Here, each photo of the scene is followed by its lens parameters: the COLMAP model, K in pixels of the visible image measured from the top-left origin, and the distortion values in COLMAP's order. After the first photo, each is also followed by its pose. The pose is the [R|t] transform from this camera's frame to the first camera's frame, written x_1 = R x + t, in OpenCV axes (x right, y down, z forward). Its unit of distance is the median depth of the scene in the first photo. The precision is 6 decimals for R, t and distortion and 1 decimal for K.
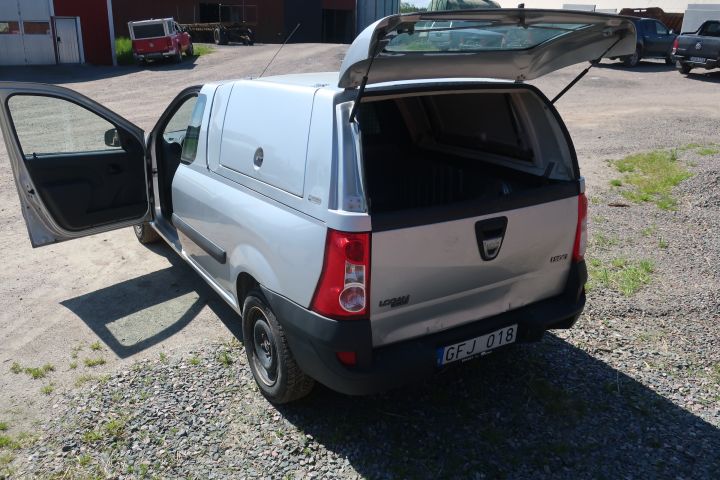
lens RADIAL K [[614.5, 0, 360.0], [0, 614.5, 240.0], [0, 0, 1]] dist [-0.009718, -0.006763]
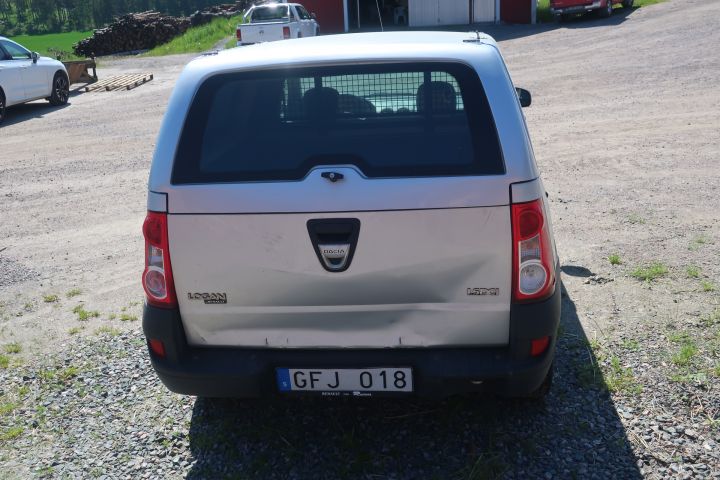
lens RADIAL K [[769.4, 0, 360.0], [0, 769.4, 240.0], [0, 0, 1]] dist [-0.011784, -0.003573]
pose [[0.795805, 0.136551, -0.589956, 0.736861], [-0.136011, 0.989657, 0.045598, -0.051343], [0.590081, 0.043953, 0.806147, 0.204069]]
